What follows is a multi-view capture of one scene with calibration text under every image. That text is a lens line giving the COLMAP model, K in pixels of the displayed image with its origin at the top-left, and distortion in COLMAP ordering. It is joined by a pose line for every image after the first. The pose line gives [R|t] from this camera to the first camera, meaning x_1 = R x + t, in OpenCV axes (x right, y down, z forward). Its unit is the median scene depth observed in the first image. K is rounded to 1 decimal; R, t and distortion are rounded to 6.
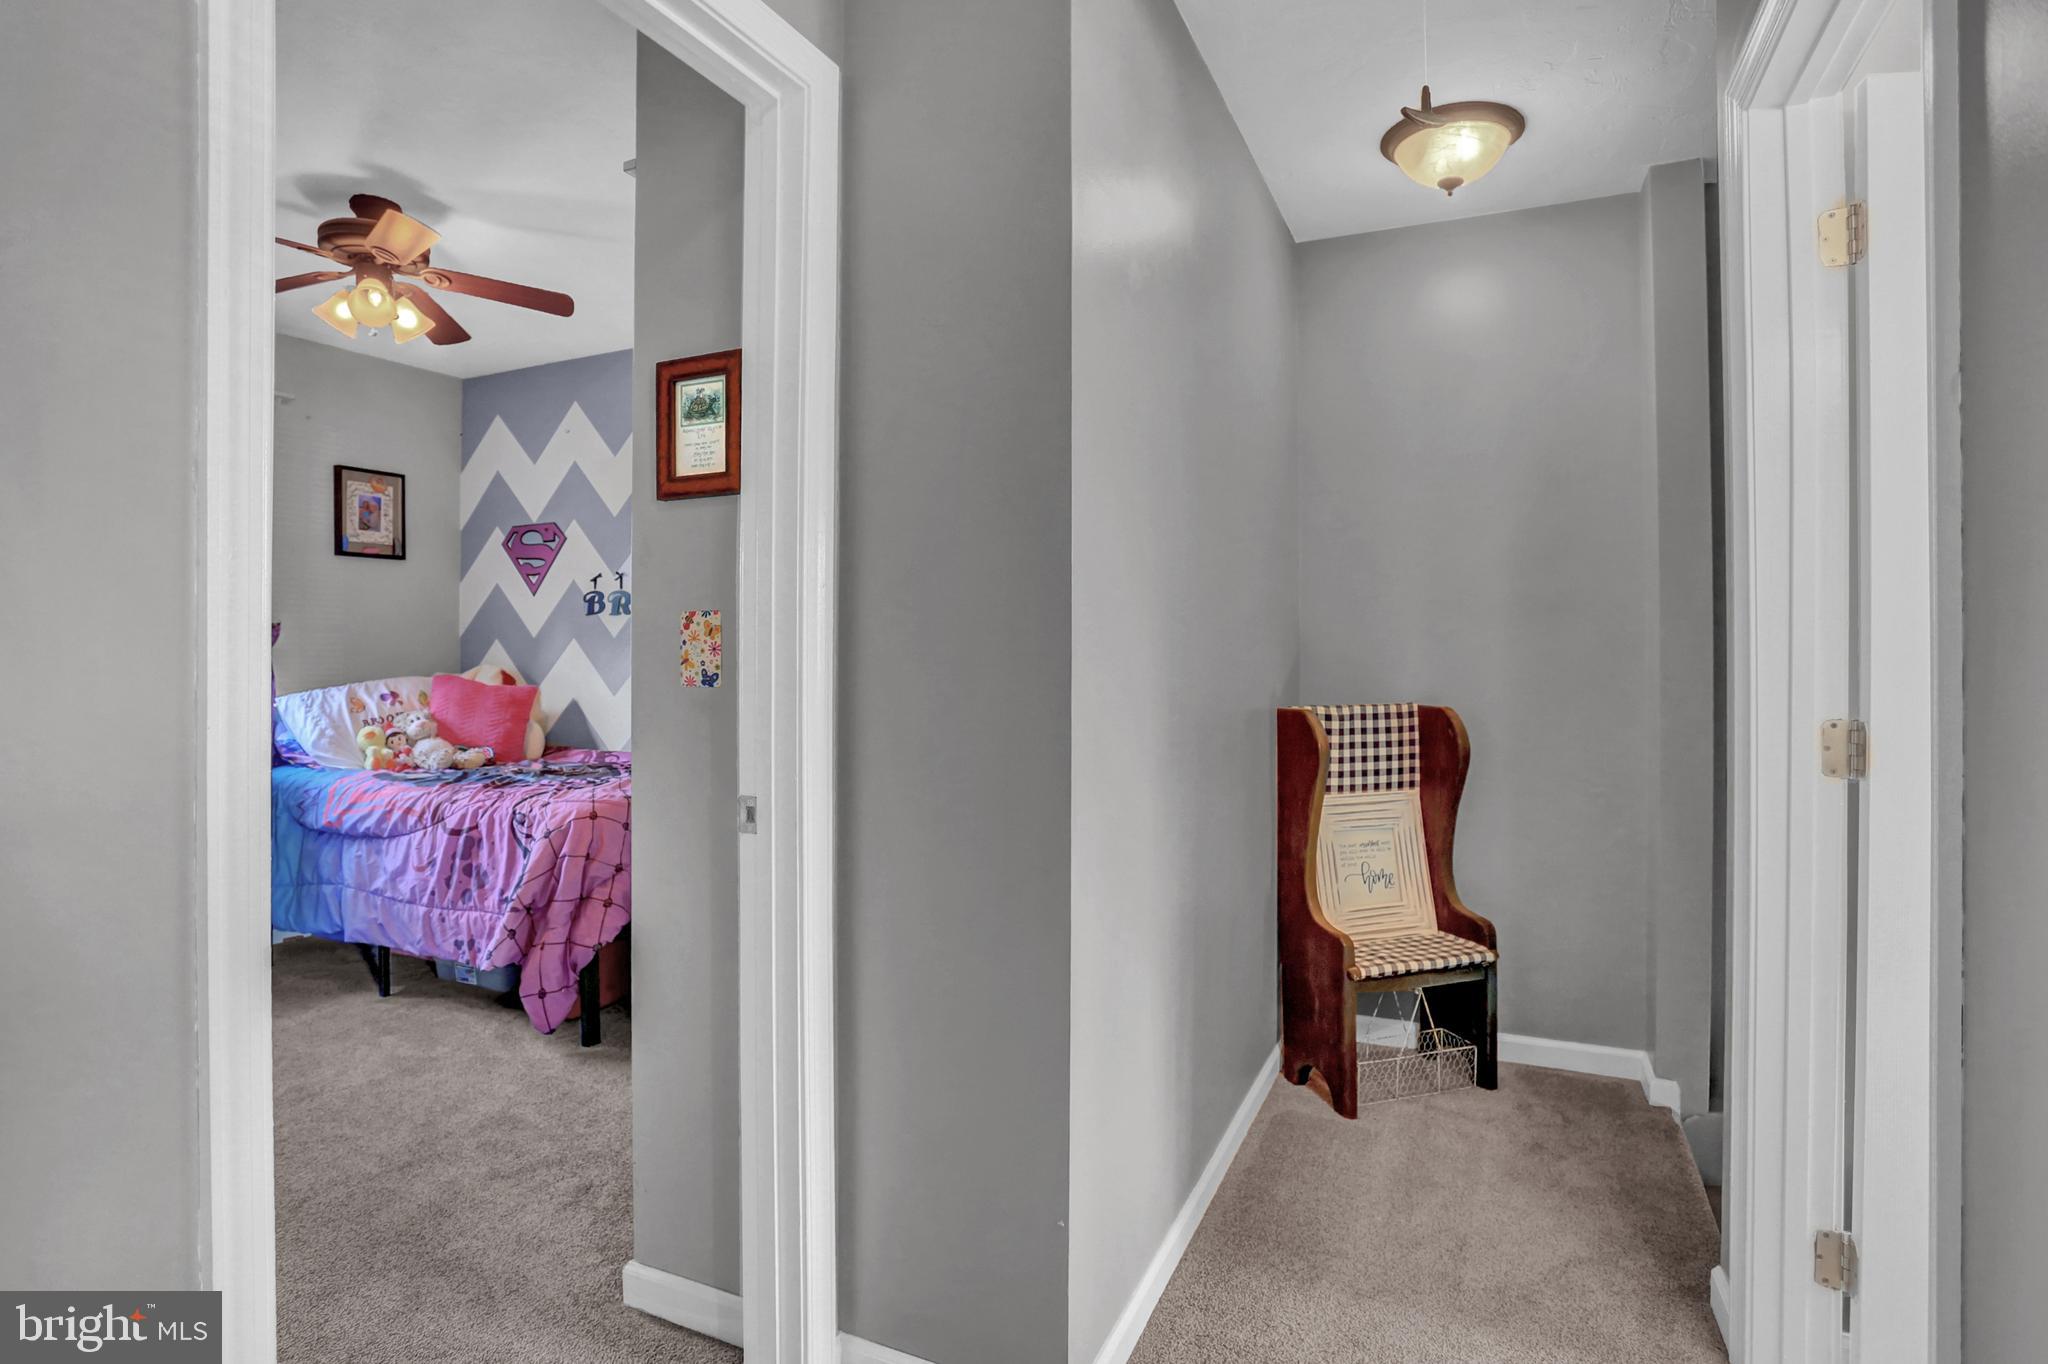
lens RADIAL K [[1033.1, 0, 991.8], [0, 1033.1, 653.1], [0, 0, 1]] dist [-0.063716, 0.027258]
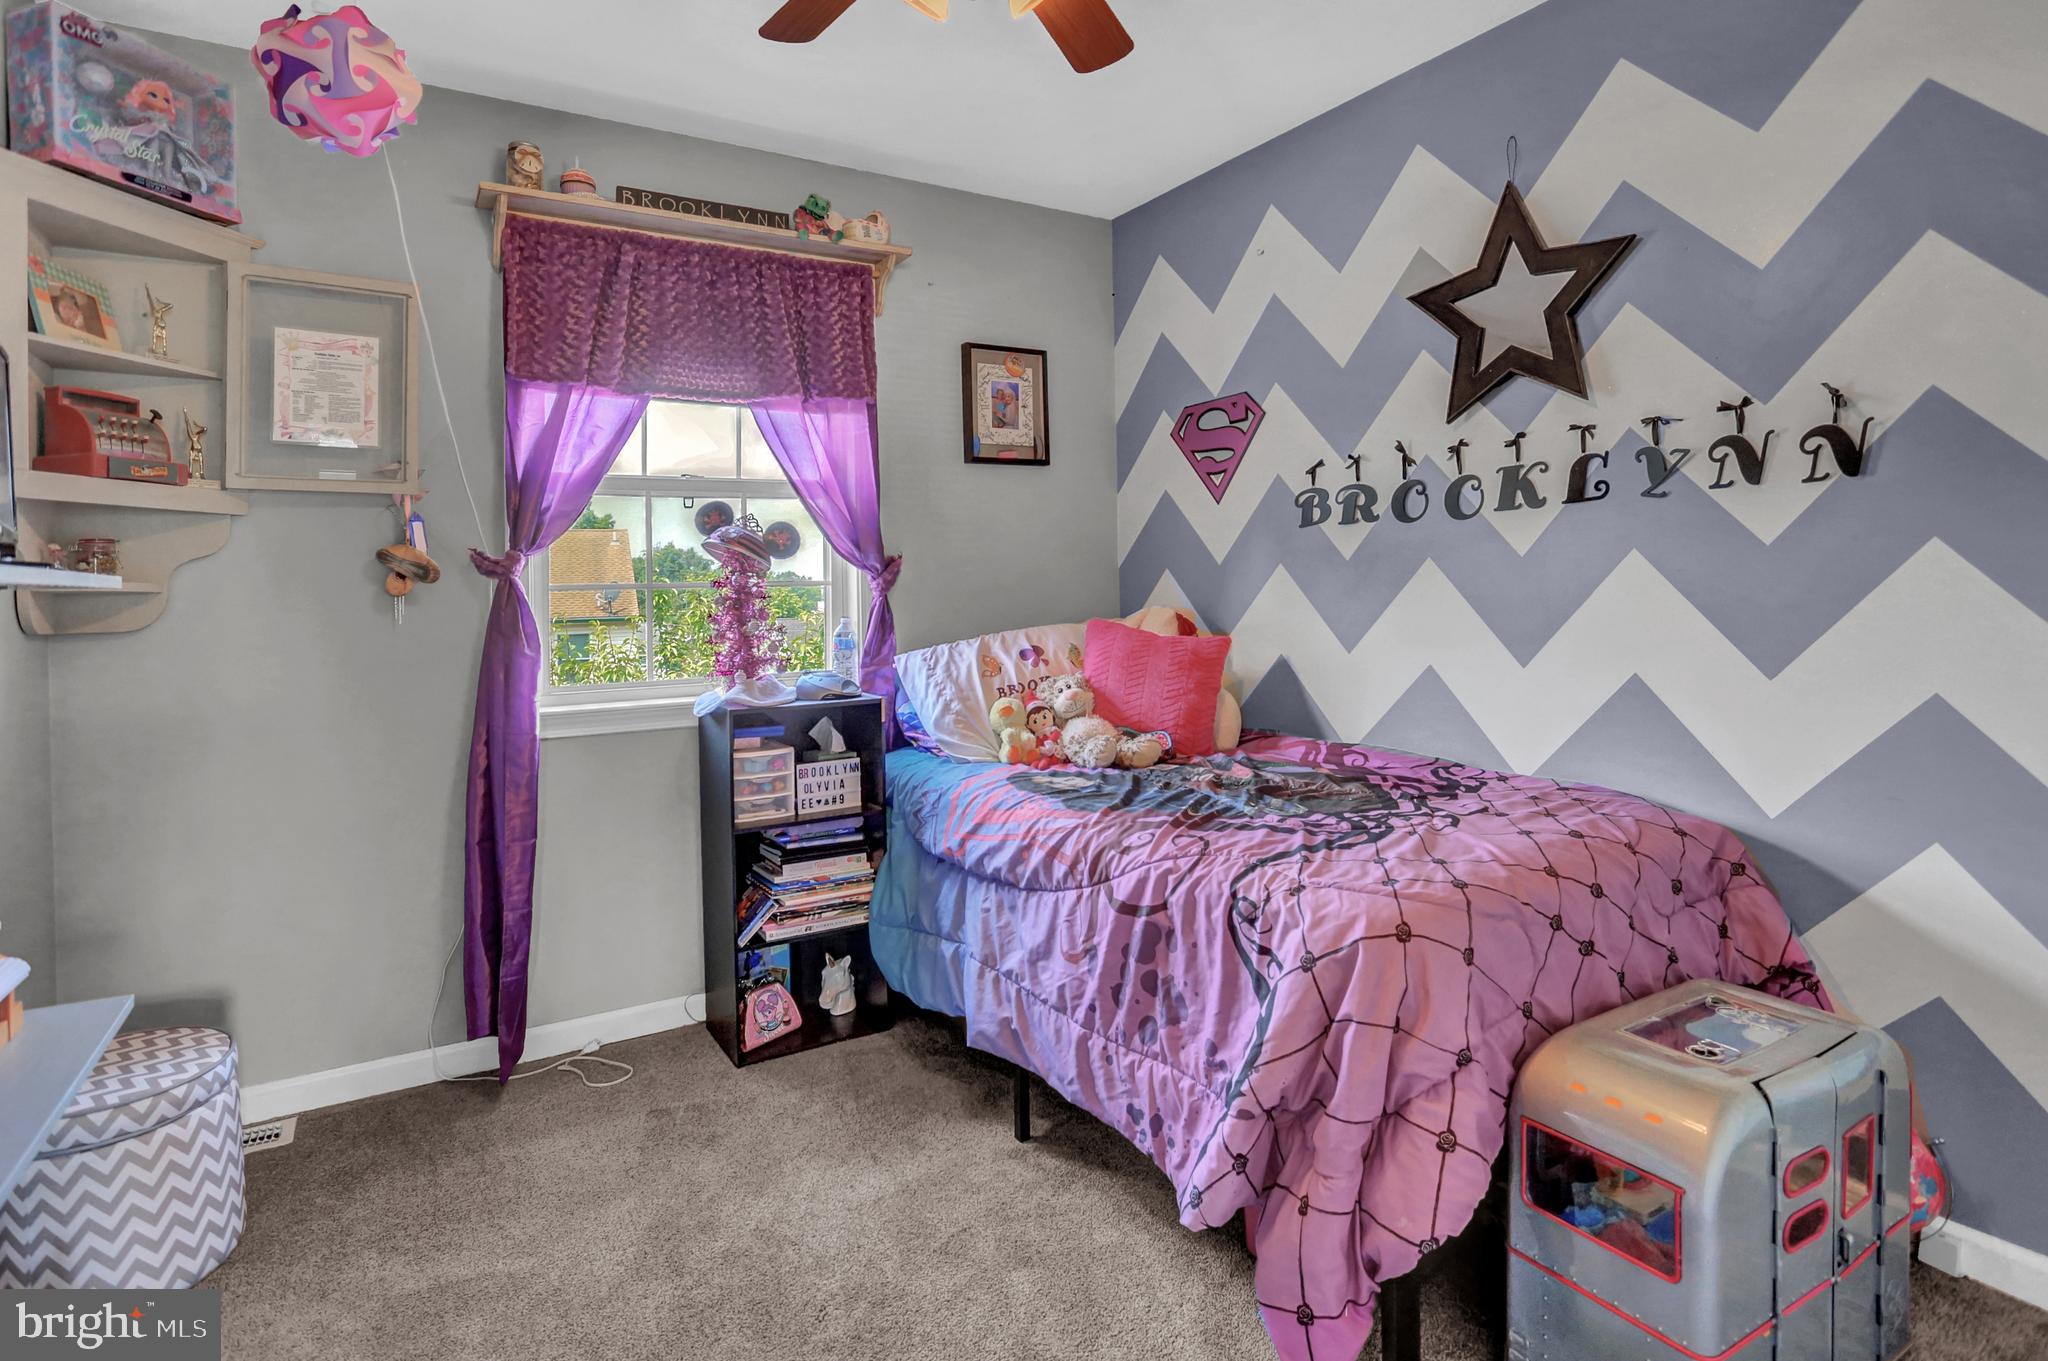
lens RADIAL K [[1033.1, 0, 991.8], [0, 1033.1, 651.6], [0, 0, 1]] dist [-0.063716, 0.027258]
pose [[0.829955, 0.012751, -0.557684, -0.256482], [0.022256, 0.998186, 0.055945, 0.000847], [0.557386, -0.058843, 0.828166, 0.461133]]
